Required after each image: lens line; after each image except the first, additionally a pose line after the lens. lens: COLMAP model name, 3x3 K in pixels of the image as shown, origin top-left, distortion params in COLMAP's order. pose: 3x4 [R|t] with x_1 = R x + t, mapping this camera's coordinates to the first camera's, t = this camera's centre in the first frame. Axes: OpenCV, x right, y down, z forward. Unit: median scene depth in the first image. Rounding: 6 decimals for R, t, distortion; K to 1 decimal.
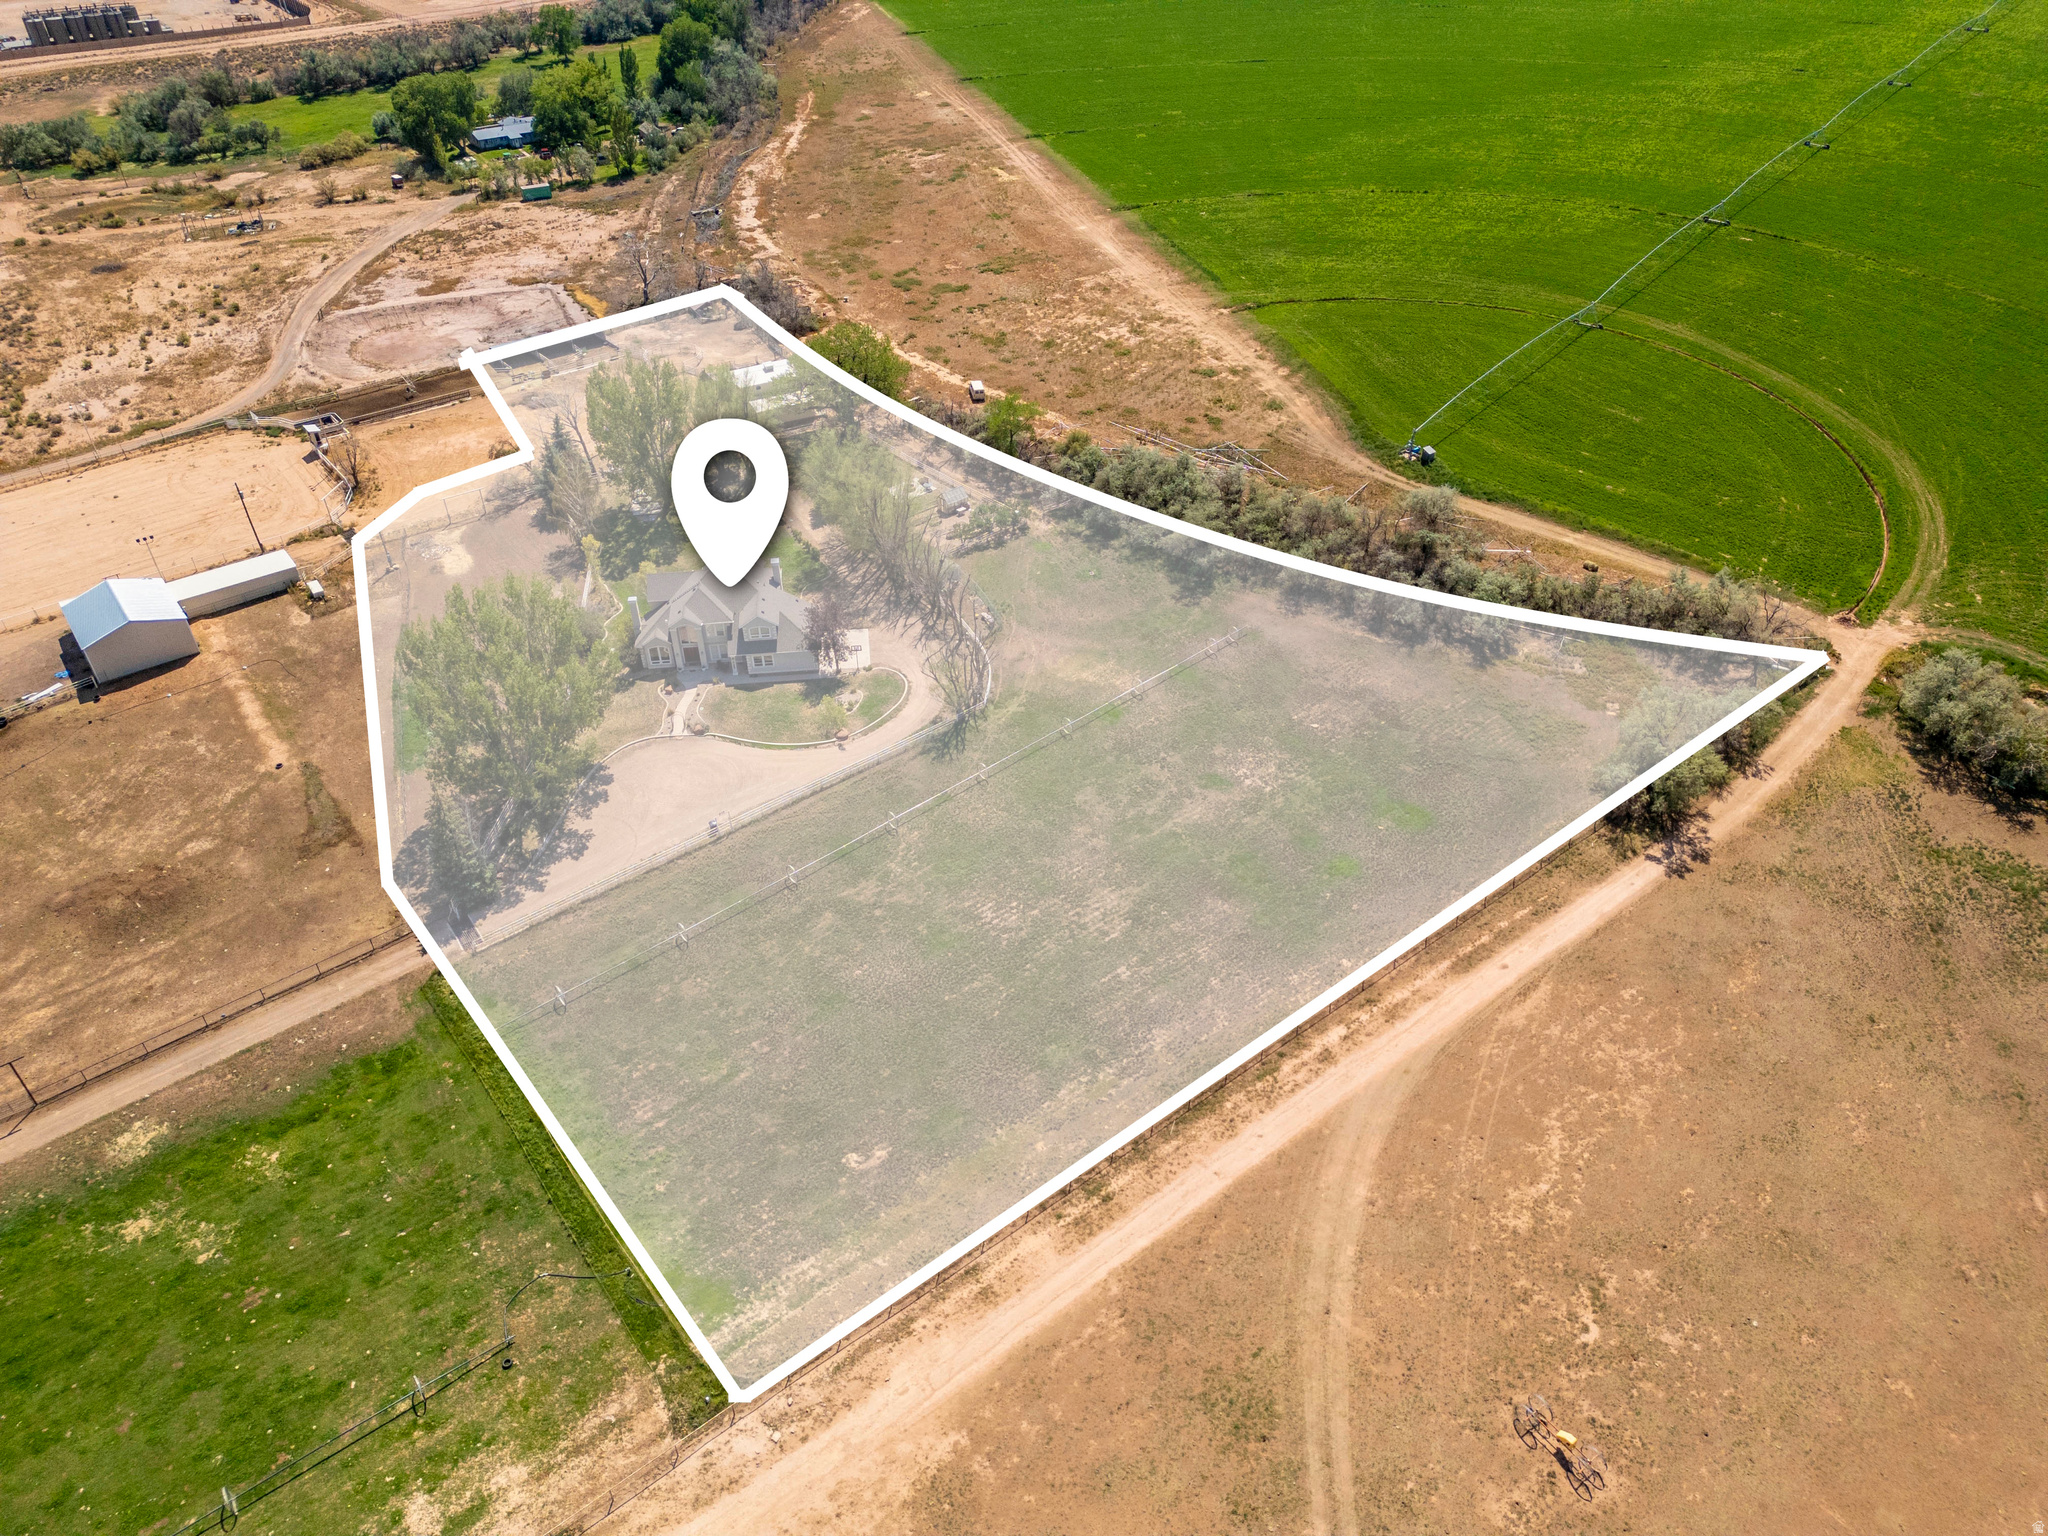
lens RADIAL K [[1442.5, 0, 1030.5], [0, 1442.5, 777.6], [0, 0, 1]] dist [0.054113, -0.049703]
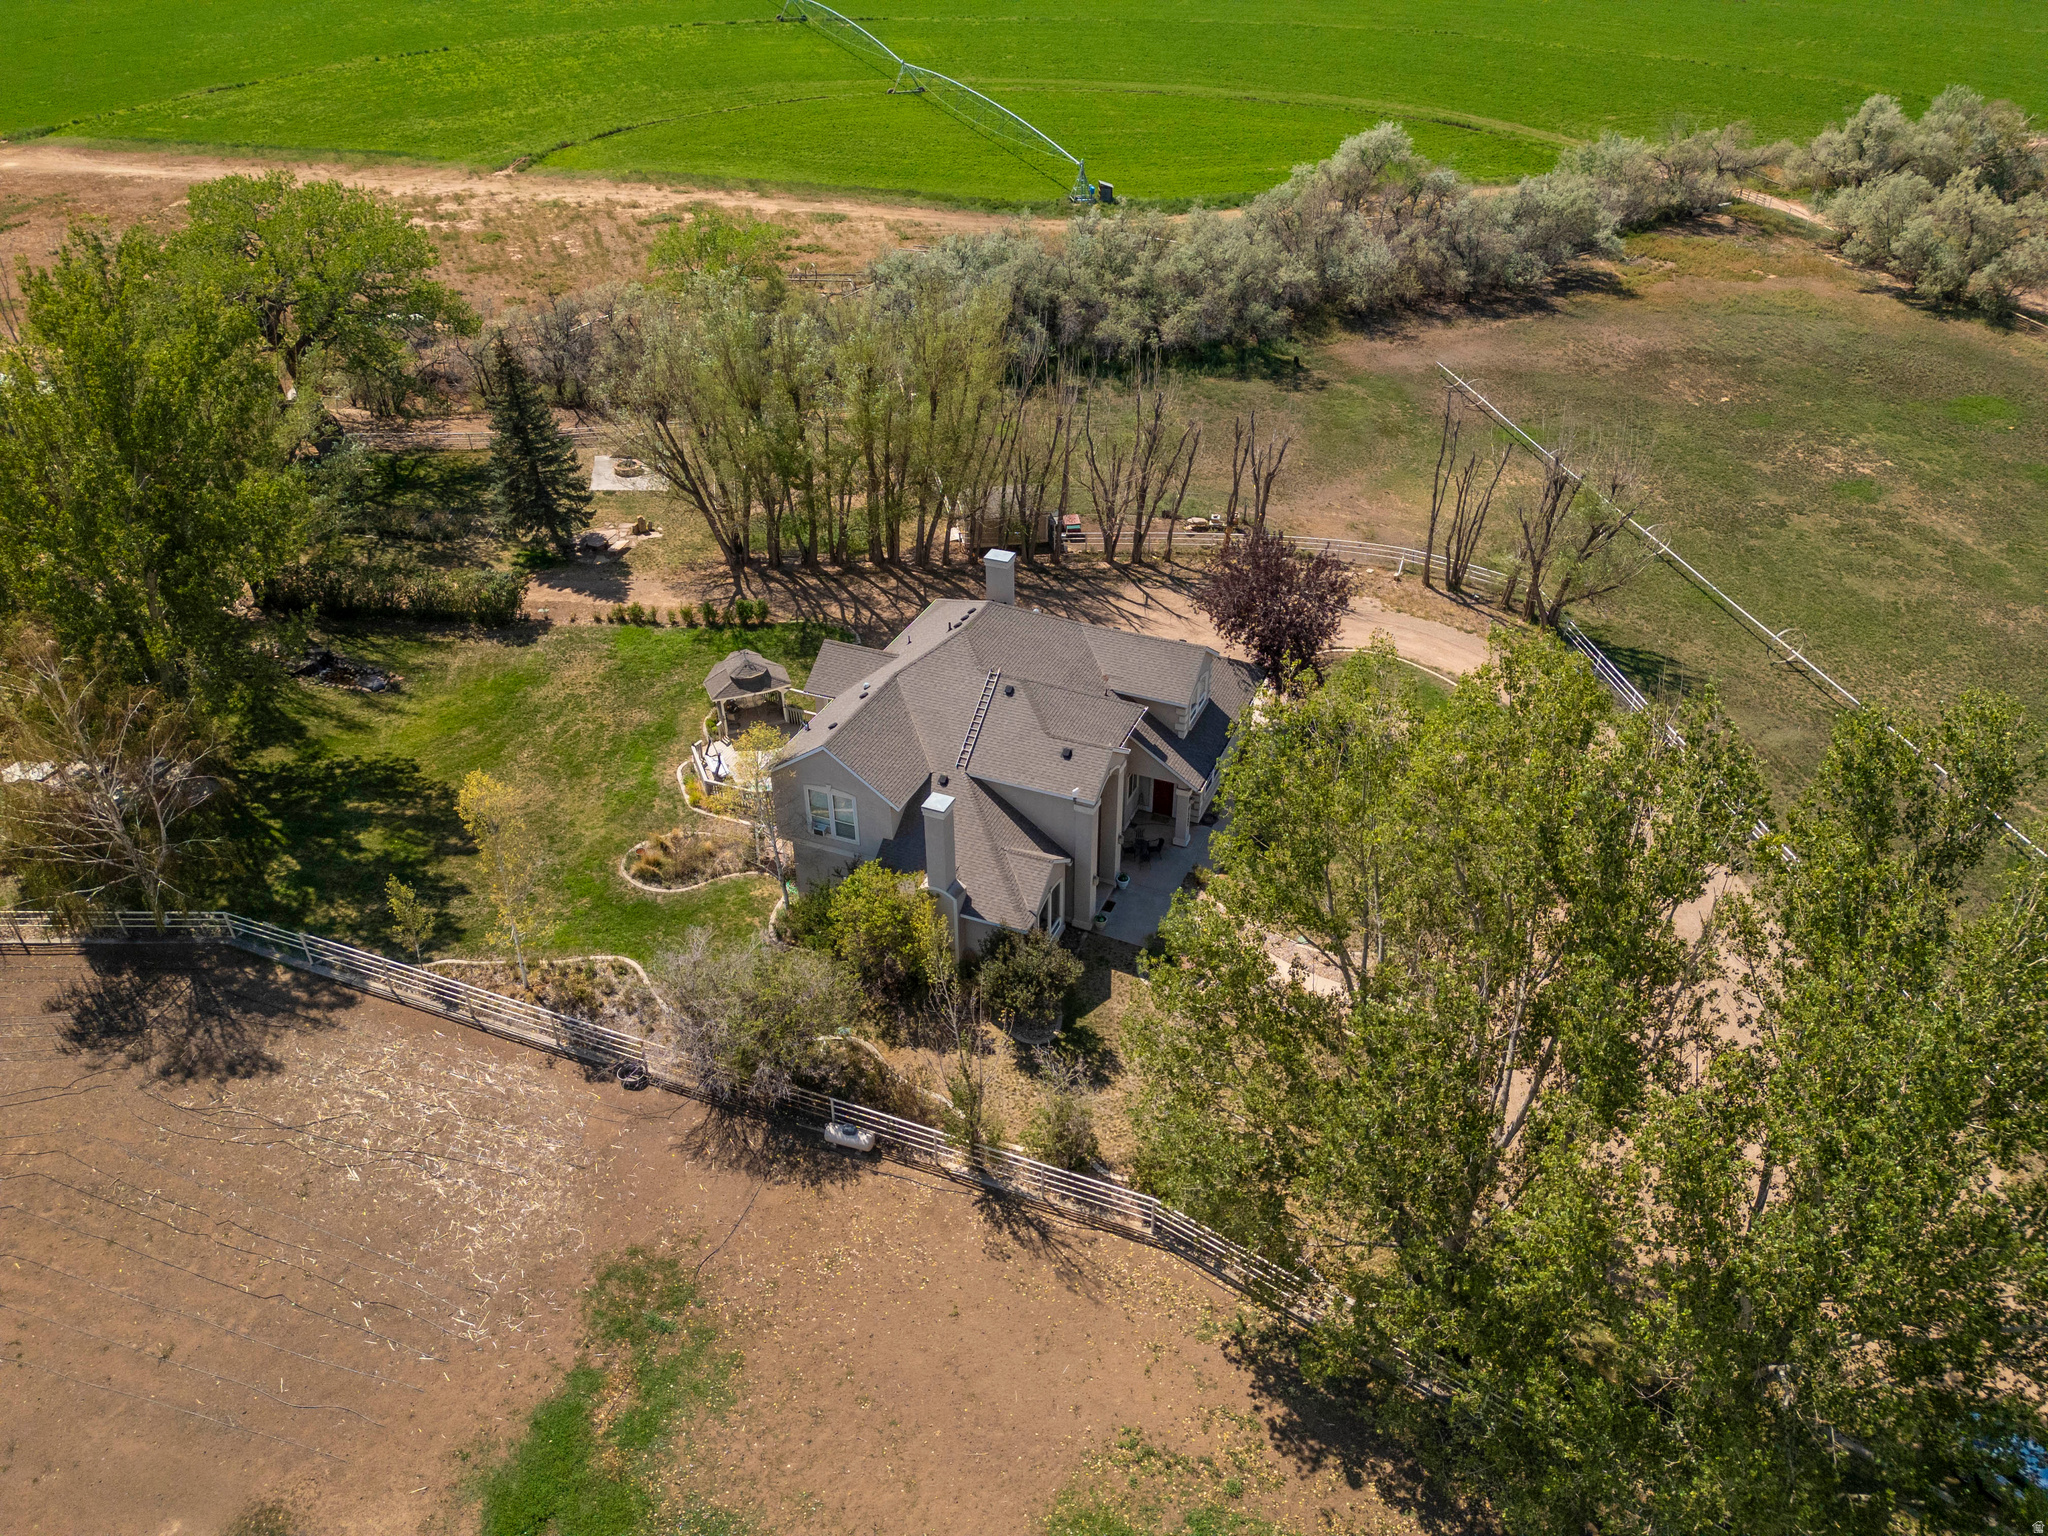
lens RADIAL K [[1442.5, 0, 1027.0], [0, 1442.5, 776.4], [0, 0, 1]] dist [0.054113, -0.049703]
pose [[0.499056, -0.480484, 0.721164, -0.394155], [0.531184, 0.827145, 0.183507, -0.142545], [-0.684679, 0.291491, 0.668017, 0.660619]]
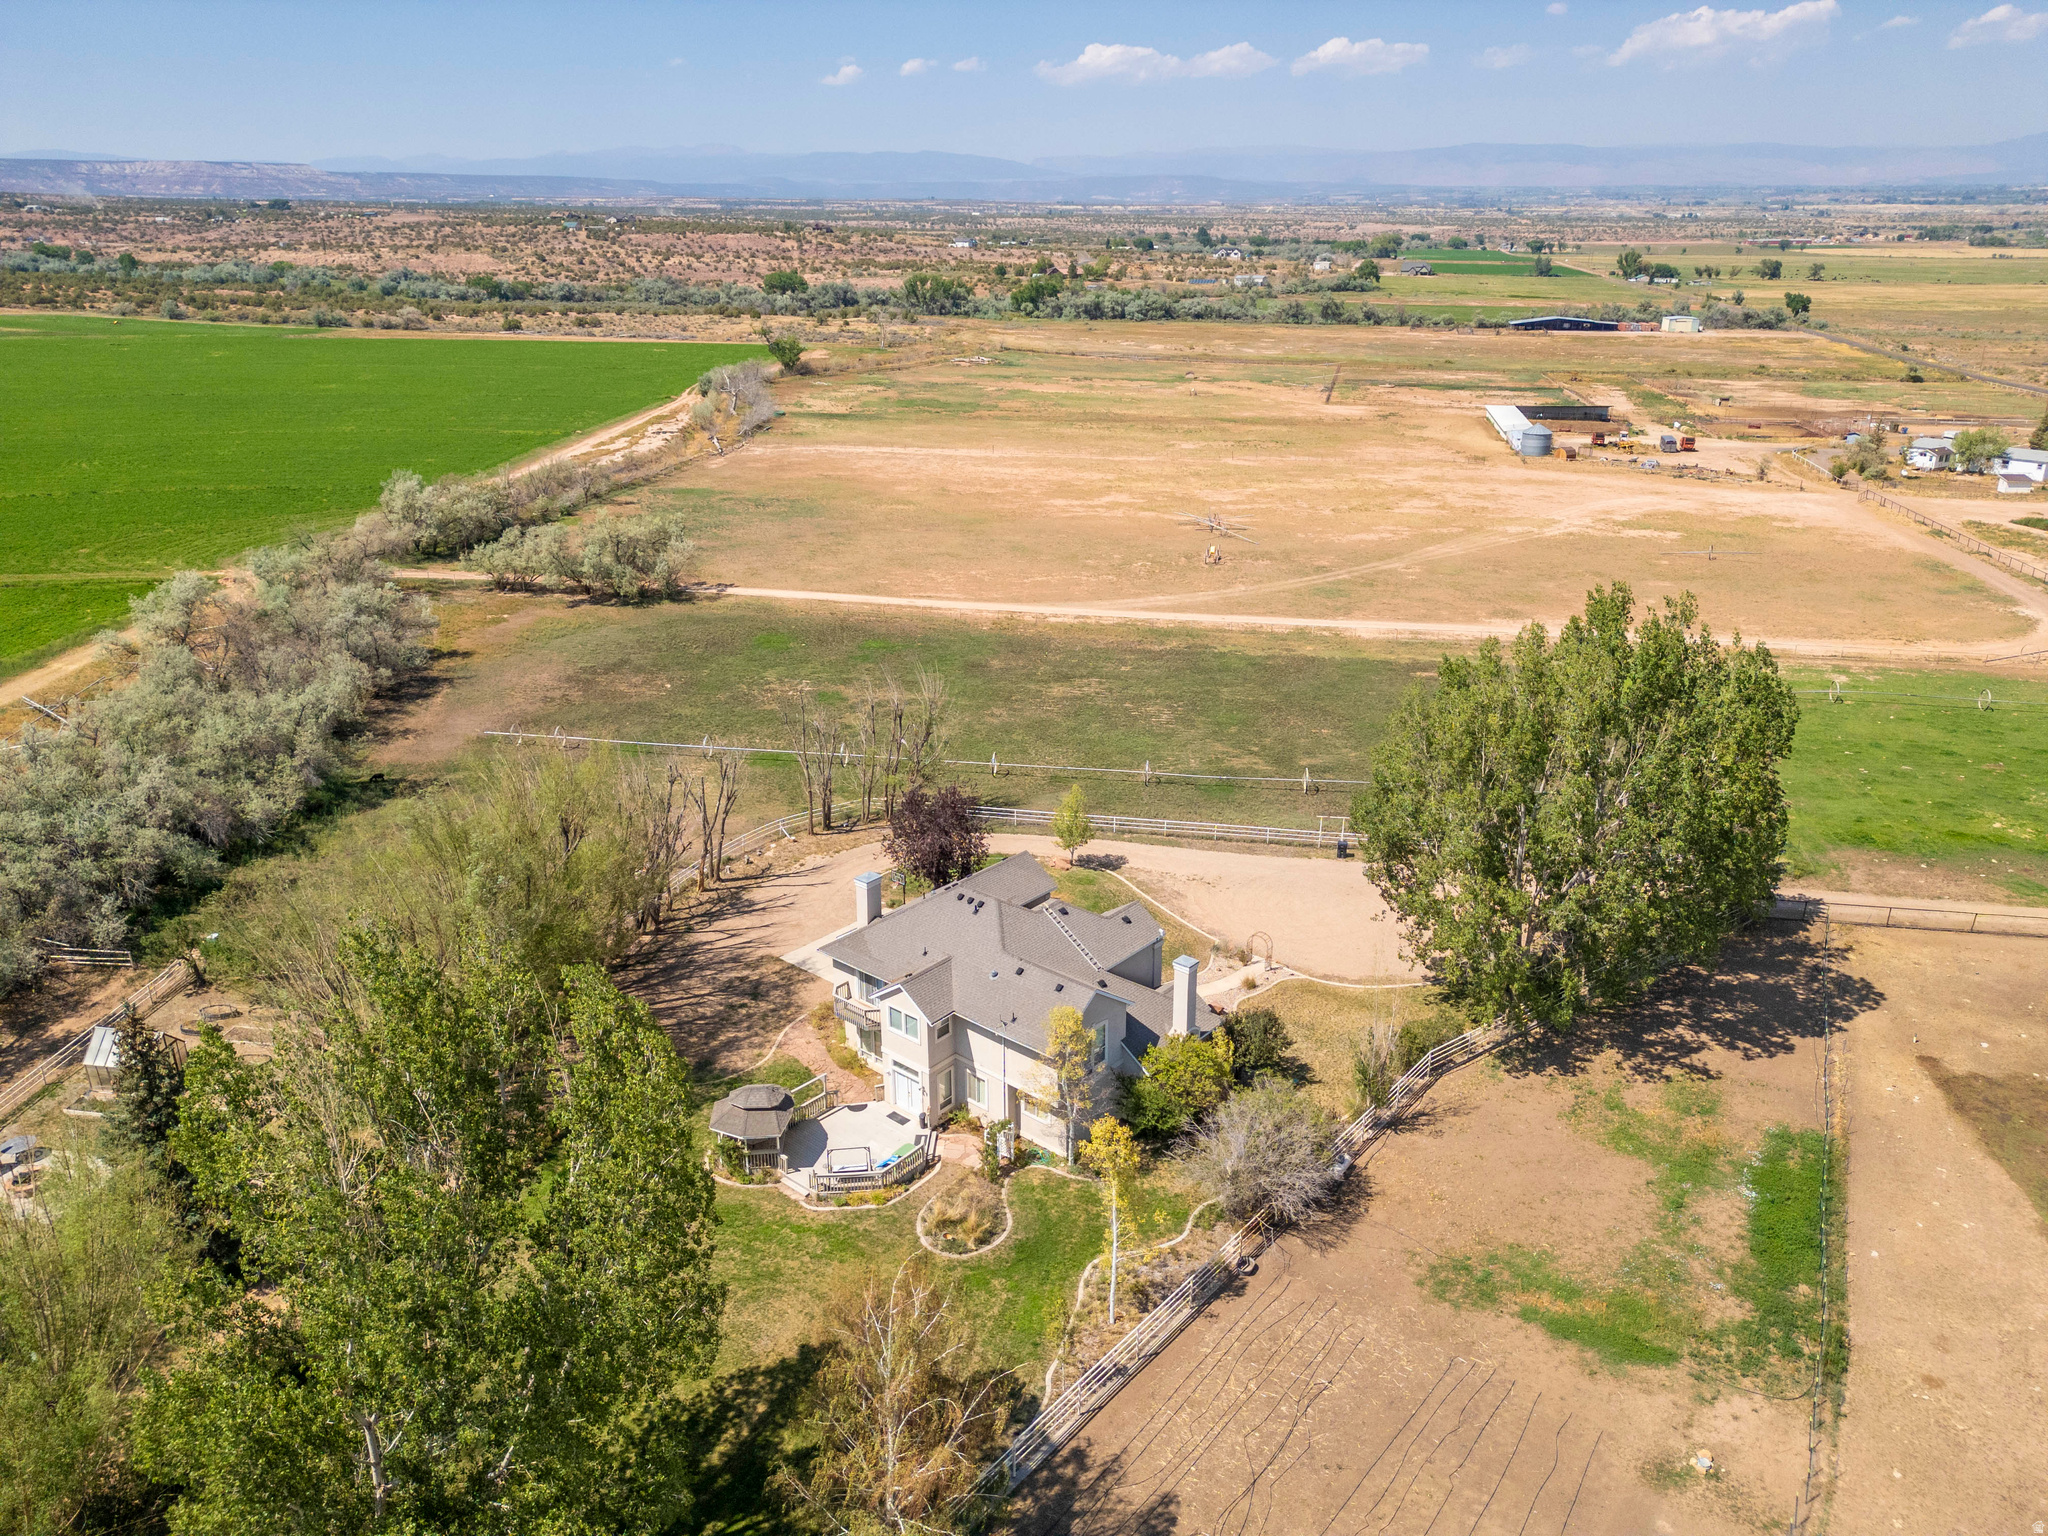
lens RADIAL K [[1442.5, 0, 1010.3], [0, 1442.5, 767.1], [0, 0, 1]] dist [0.054113, -0.049703]
pose [[-0.665143, -0.251256, 0.703175, -0.426767], [0.468508, 0.592851, 0.655003, -0.369096], [-0.581452, 0.765113, -0.276615, 0.915971]]
